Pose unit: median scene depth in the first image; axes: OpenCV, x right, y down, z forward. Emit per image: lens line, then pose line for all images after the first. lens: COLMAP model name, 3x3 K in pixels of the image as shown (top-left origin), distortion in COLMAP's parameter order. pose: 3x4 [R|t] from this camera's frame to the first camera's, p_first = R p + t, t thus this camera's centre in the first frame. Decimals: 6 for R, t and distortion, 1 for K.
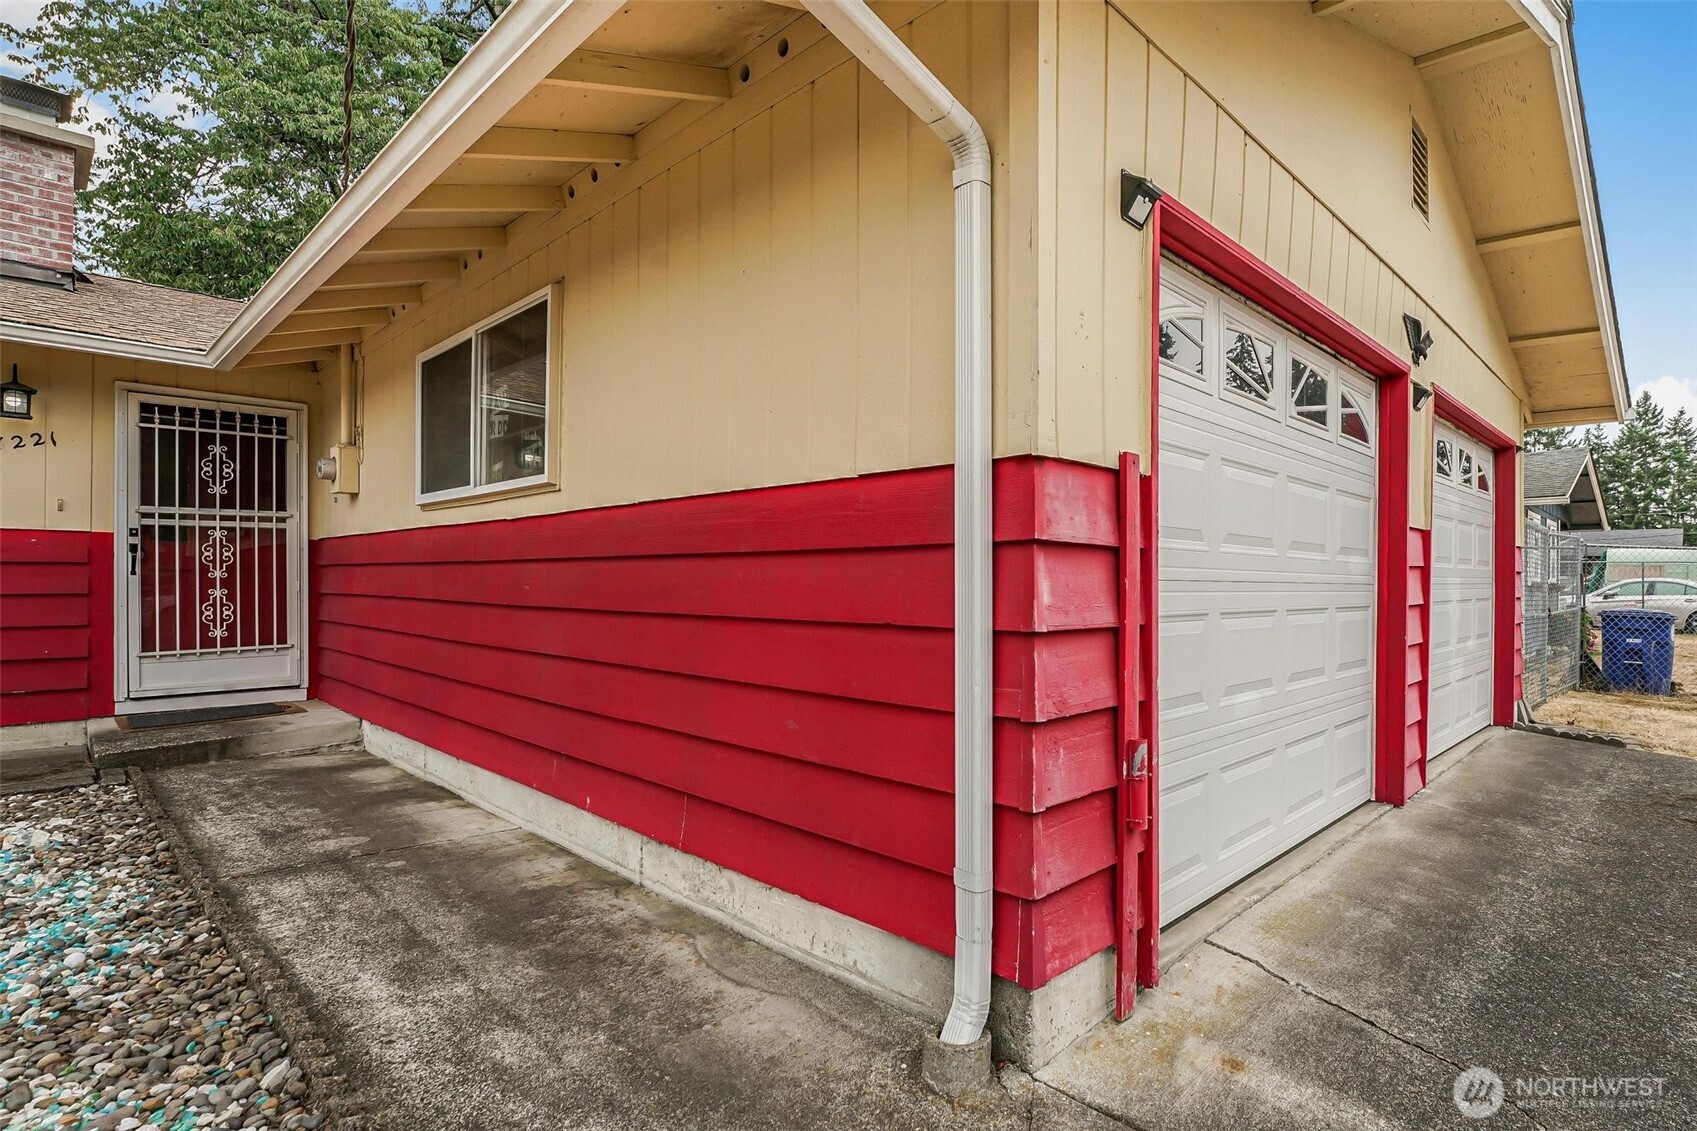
lens RADIAL K [[850.1, 0, 848.5], [0, 850.1, 565.5], [0, 0, 1]] dist [0.000936, -0.000134]
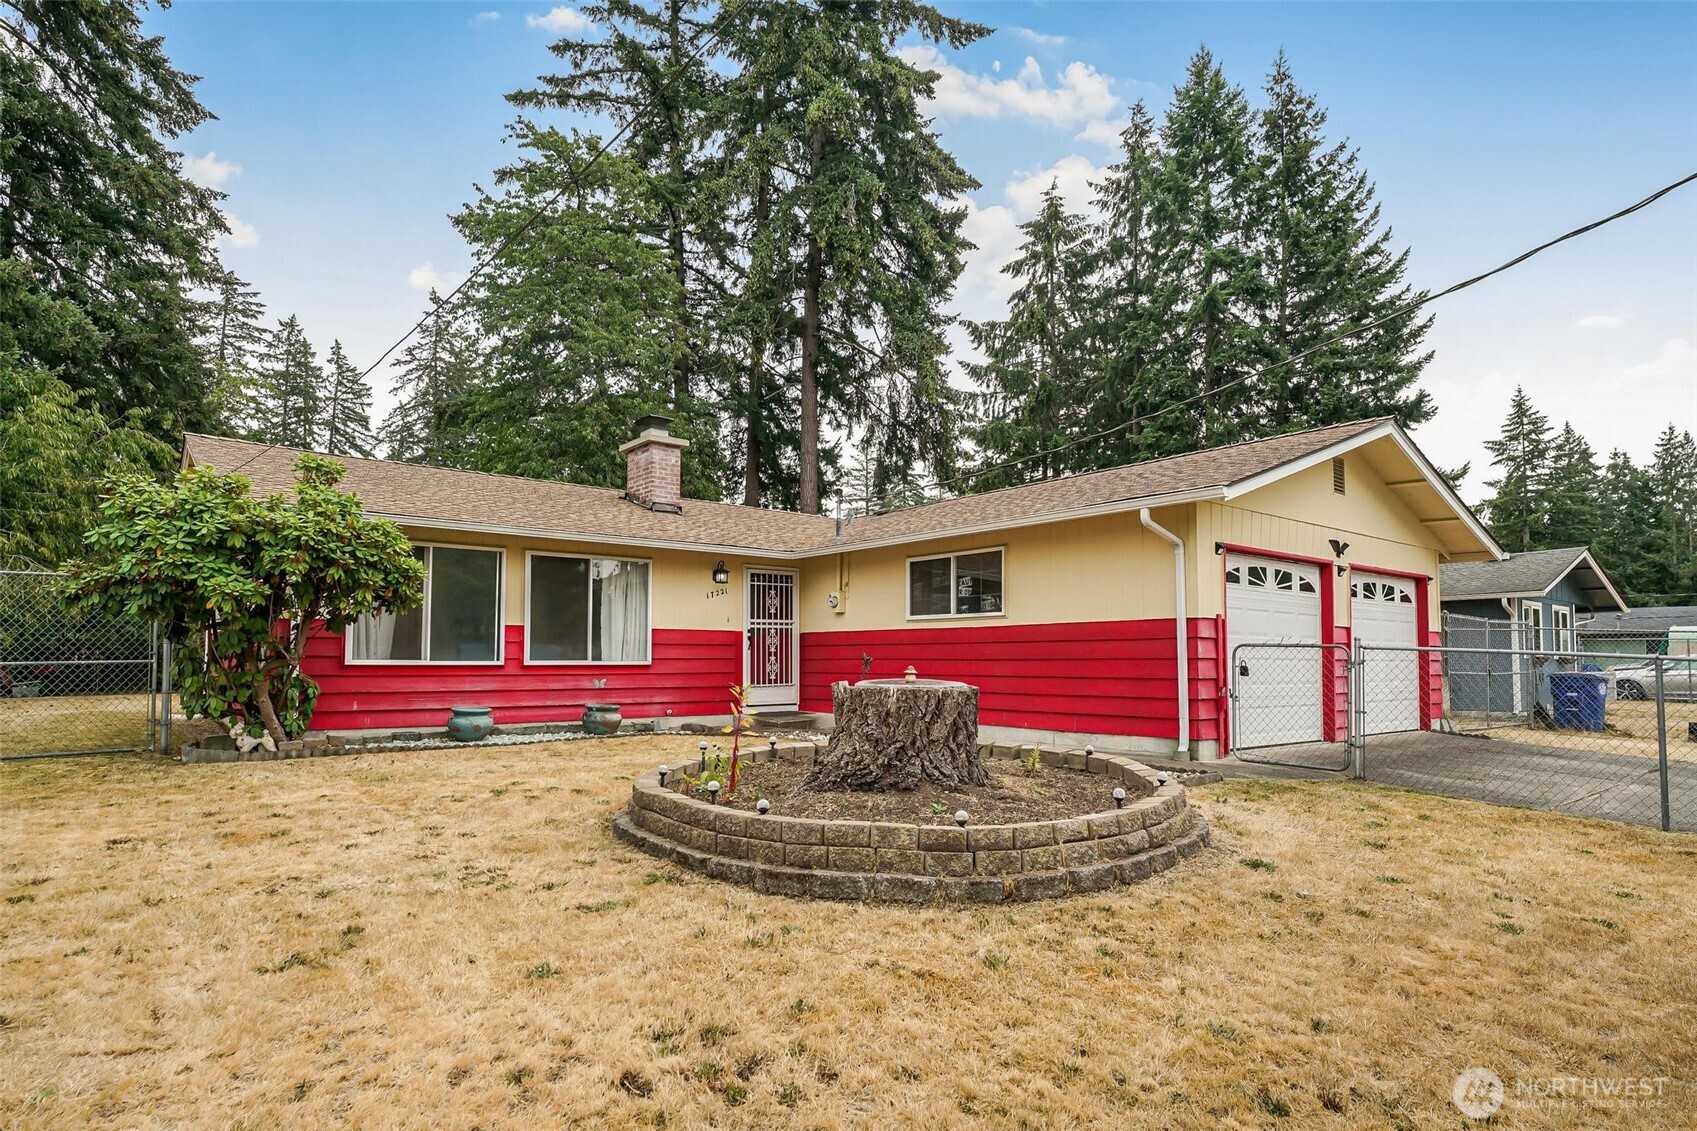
lens RADIAL K [[797.6, 0, 845.4], [0, 797.6, 622.1], [0, 0, 1]] dist [0.000283, 0.000048]
pose [[0.995490, -0.007932, -0.094536, -0.485912], [0.005013, 0.999504, -0.031080, 0.004674], [0.094736, 0.030466, 0.995036, -1.322530]]
